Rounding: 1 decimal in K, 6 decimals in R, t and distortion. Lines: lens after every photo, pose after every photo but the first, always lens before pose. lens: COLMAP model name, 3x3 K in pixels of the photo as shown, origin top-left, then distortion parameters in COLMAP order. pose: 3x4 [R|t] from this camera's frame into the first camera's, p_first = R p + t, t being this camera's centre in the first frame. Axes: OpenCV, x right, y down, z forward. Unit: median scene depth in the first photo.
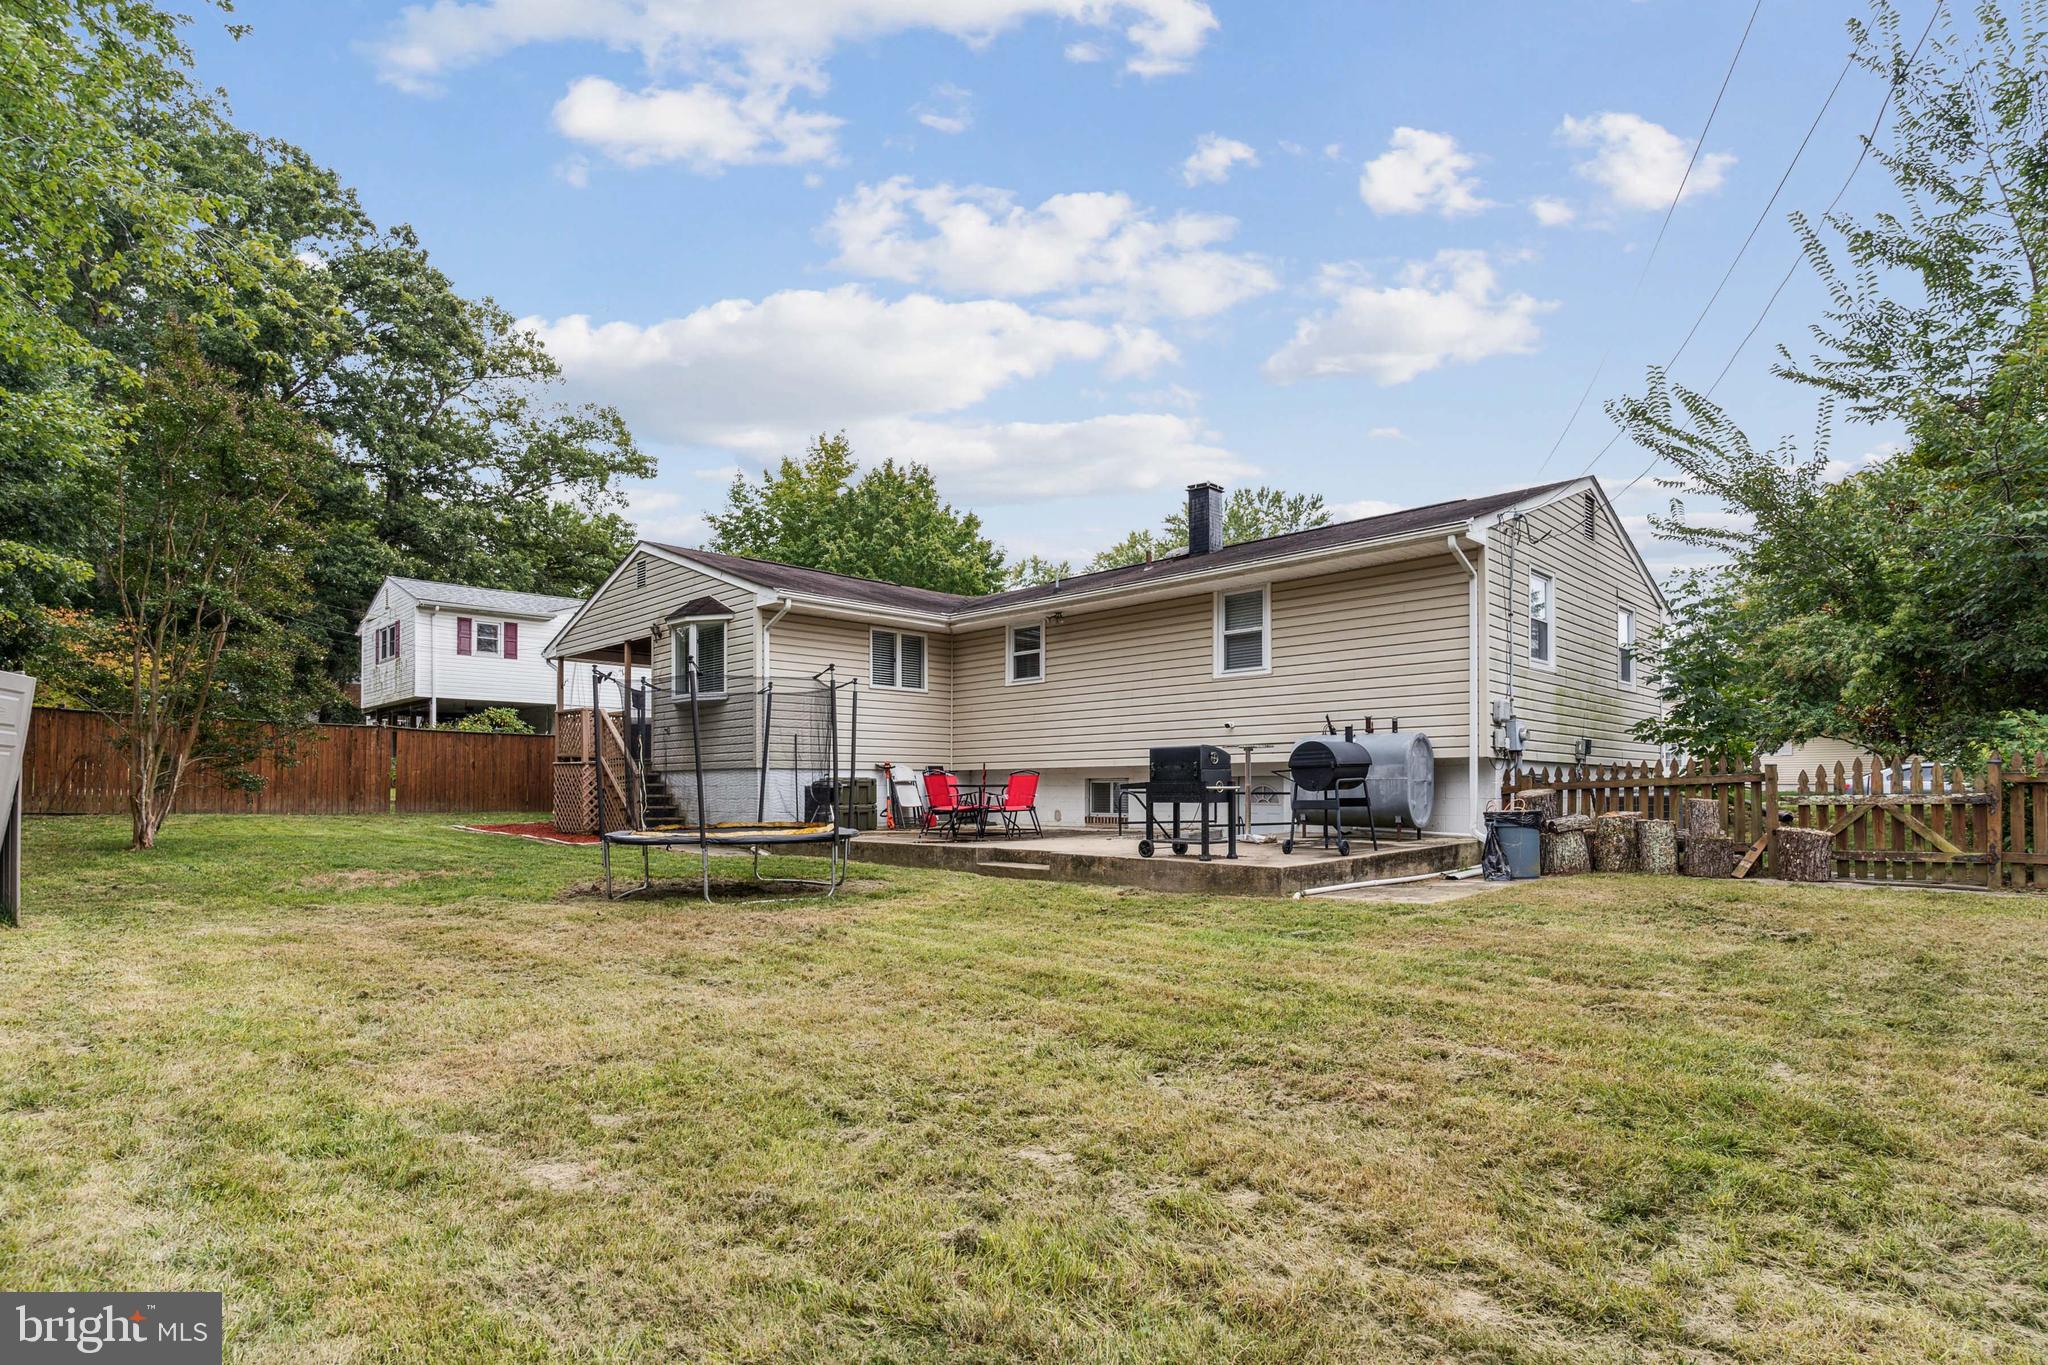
lens RADIAL K [[1032.8, 0, 1031.0], [0, 1032.8, 775.2], [0, 0, 1]] dist [0.006021, -0.000019]
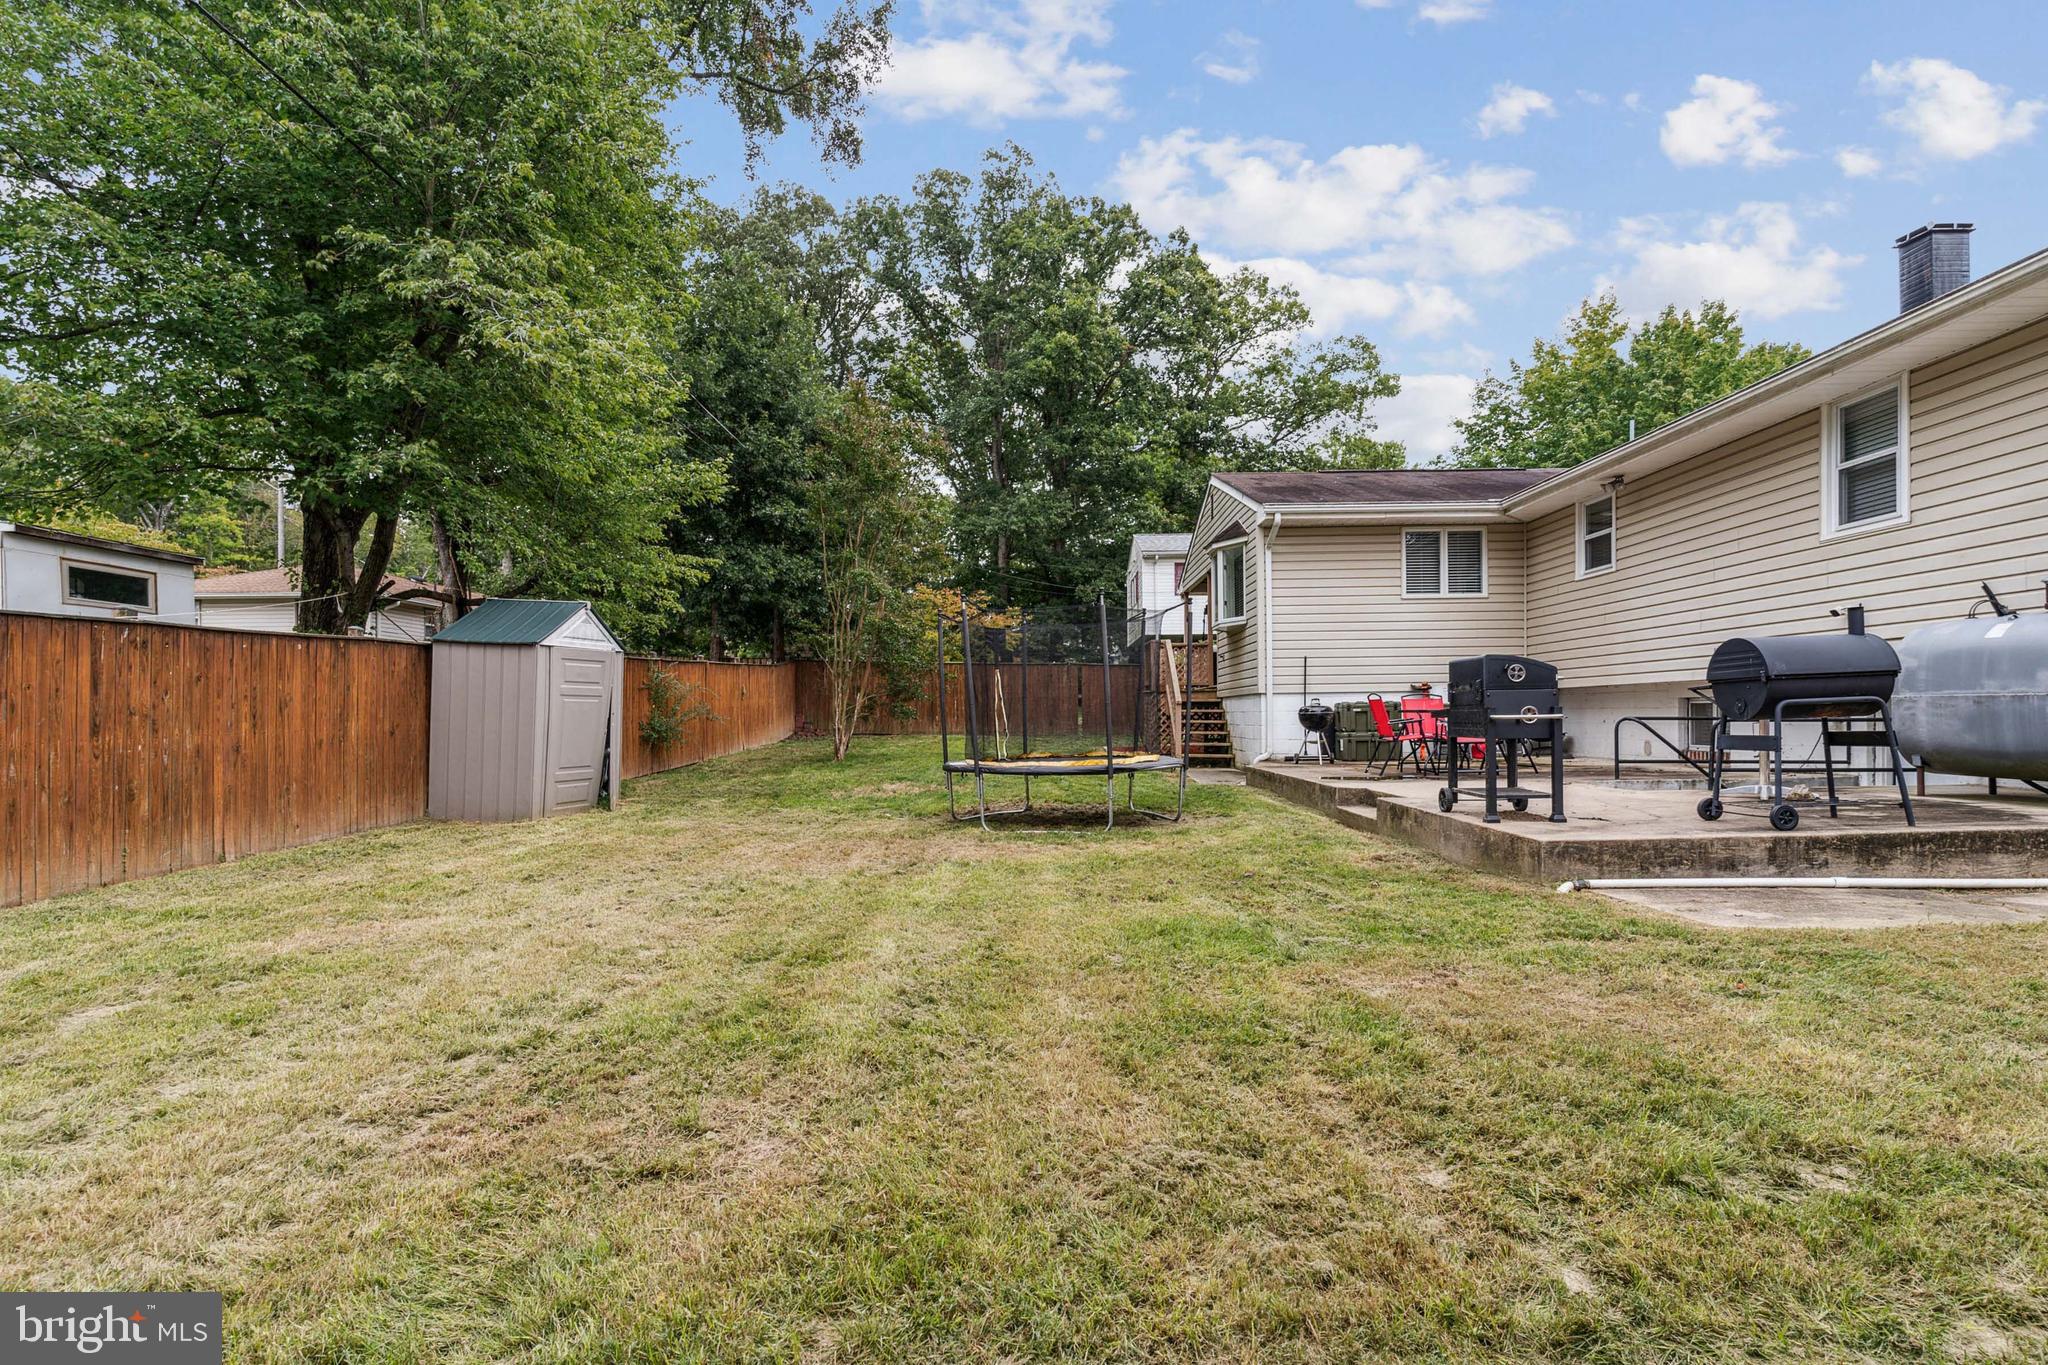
lens RADIAL K [[1032.8, 0, 1029.2], [0, 1032.8, 702.1], [0, 0, 1]] dist [0.006021, -0.000019]
pose [[0.693967, -0.014145, -0.719868, 0.245917], [0.018269, 0.999831, -0.002034, -0.000875], [0.719775, -0.011739, 0.694108, 0.162763]]
